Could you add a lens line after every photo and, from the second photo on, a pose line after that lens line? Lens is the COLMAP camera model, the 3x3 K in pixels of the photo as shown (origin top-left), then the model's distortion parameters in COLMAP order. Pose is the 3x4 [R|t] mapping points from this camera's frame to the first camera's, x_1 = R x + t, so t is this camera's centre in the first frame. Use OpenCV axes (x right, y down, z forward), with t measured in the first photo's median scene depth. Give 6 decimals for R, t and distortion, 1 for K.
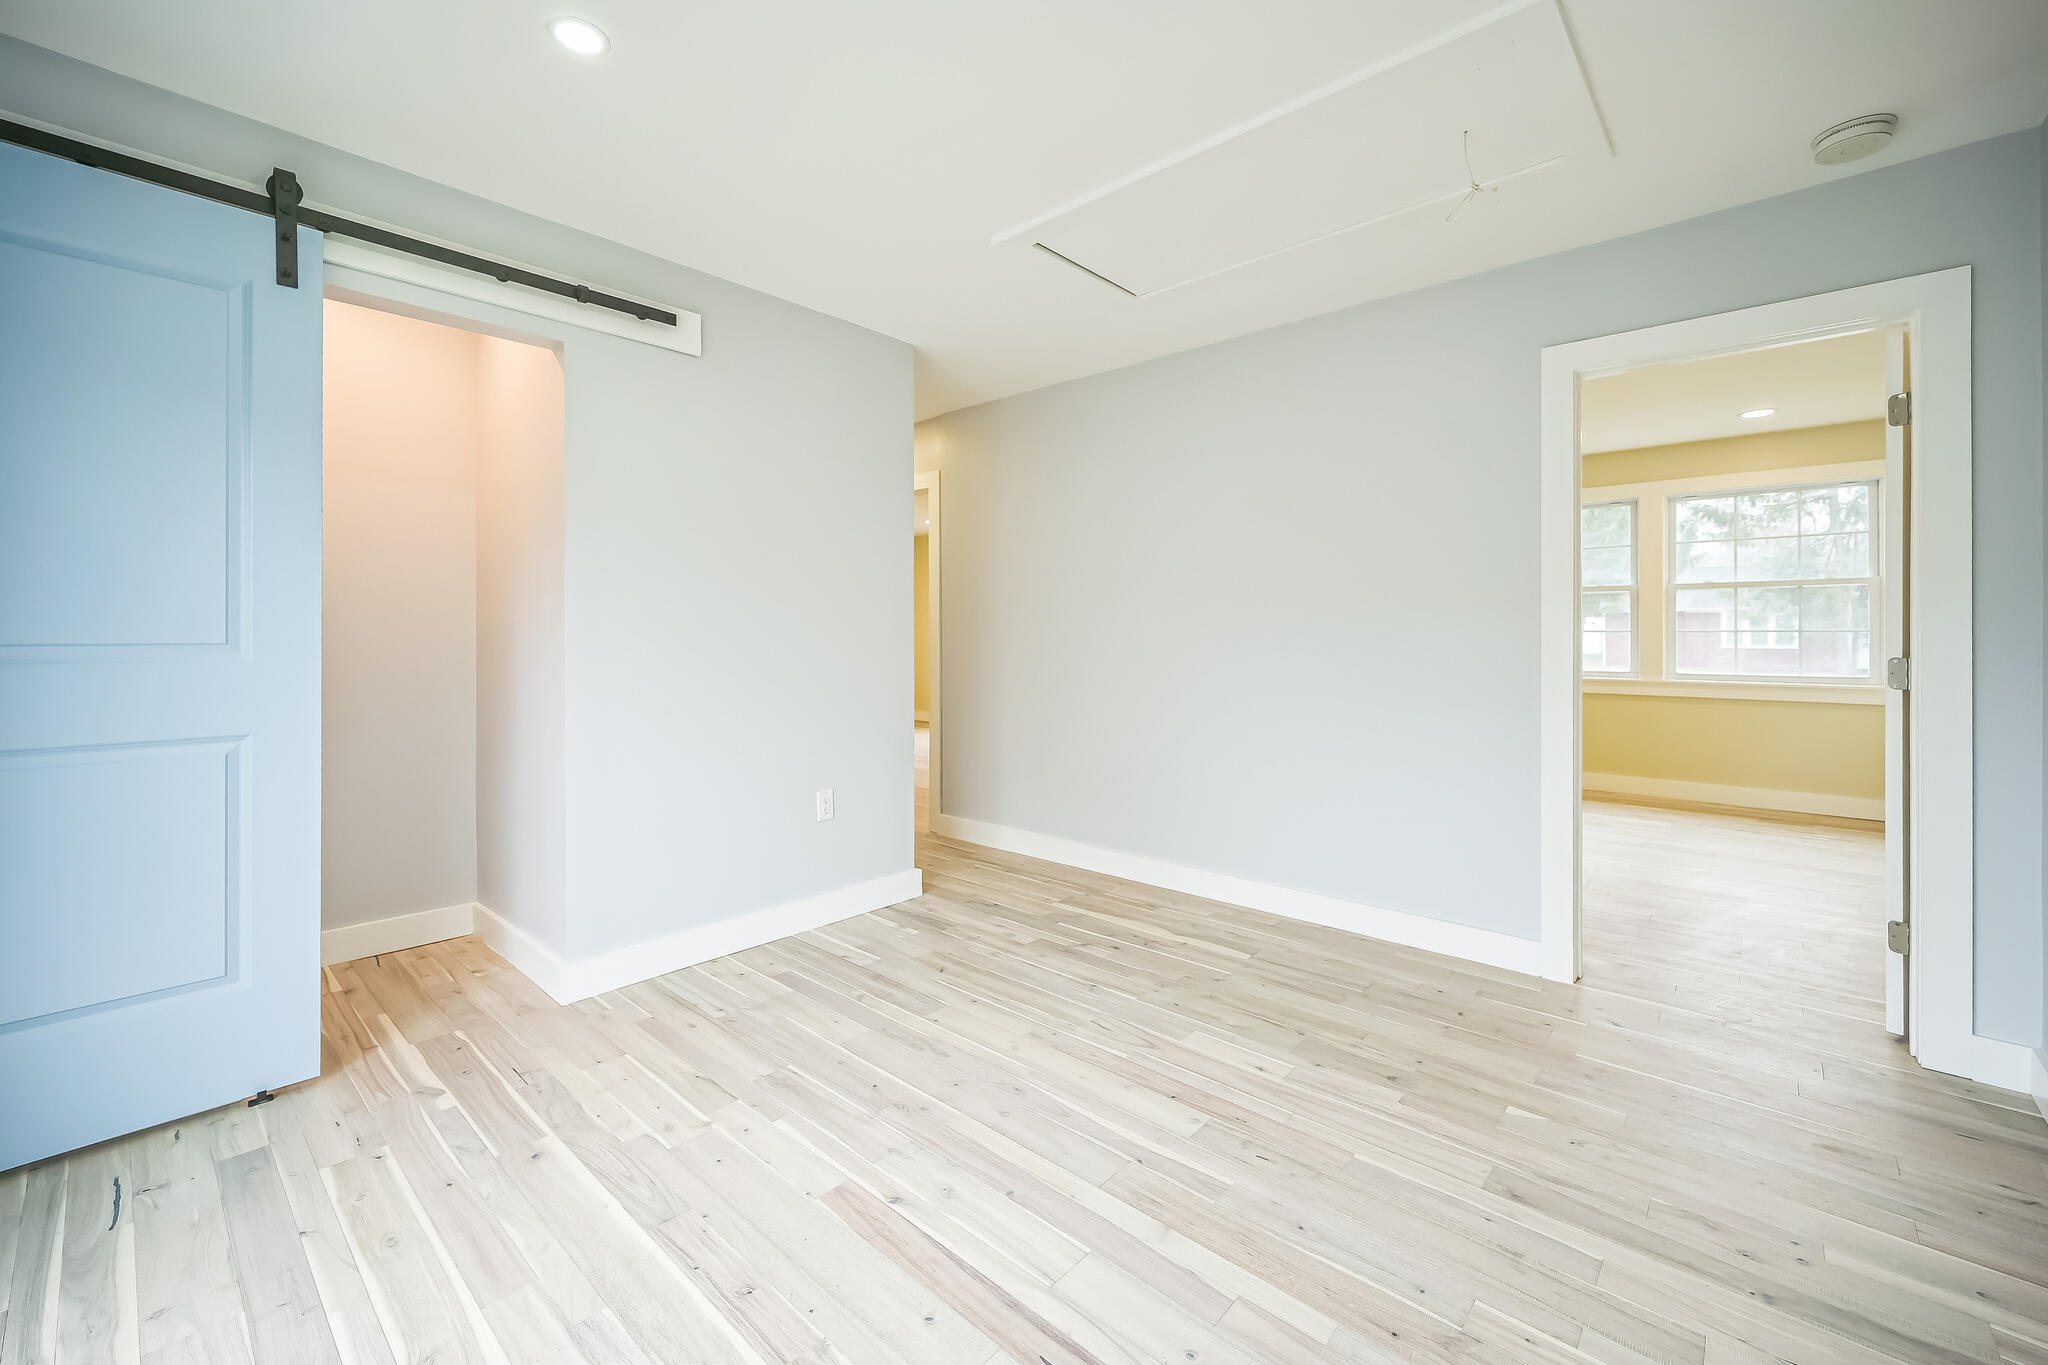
lens RADIAL K [[829.9, 0, 1017.2], [0, 829.9, 635.0], [0, 0, 1]] dist [-0.003398, -0.000282]
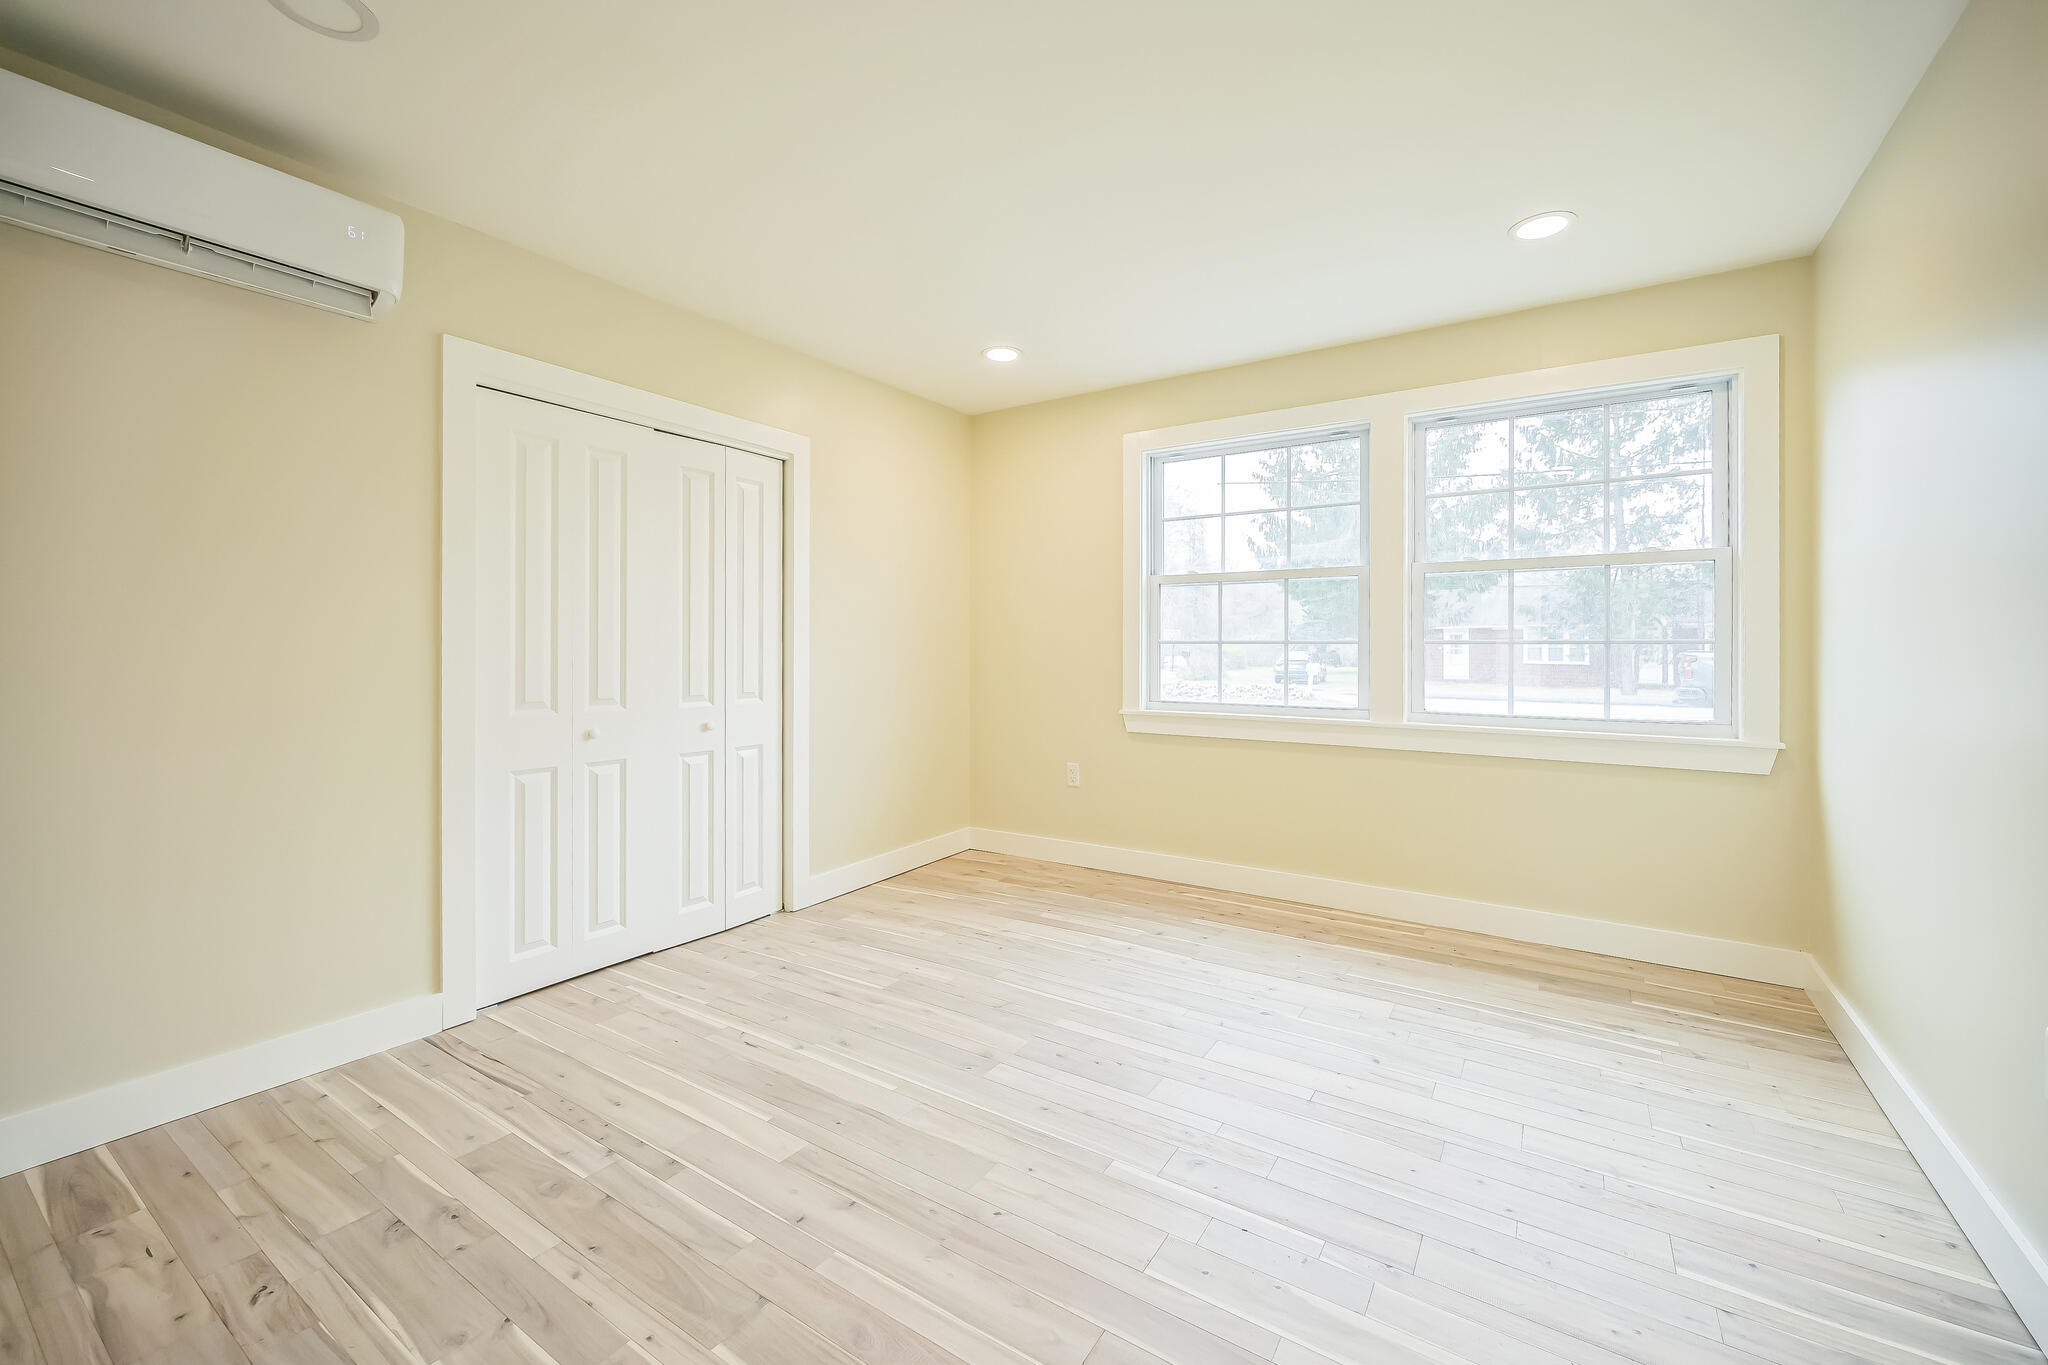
lens RADIAL K [[829.9, 0, 1017.4], [0, 829.9, 642.4], [0, 0, 1]] dist [-0.003398, -0.000282]
pose [[0.988115, 0.007710, 0.153525, 0.400330], [-0.006891, 0.999959, -0.005865, 0.000806], [-0.153564, 0.004737, 0.988127, 0.437586]]
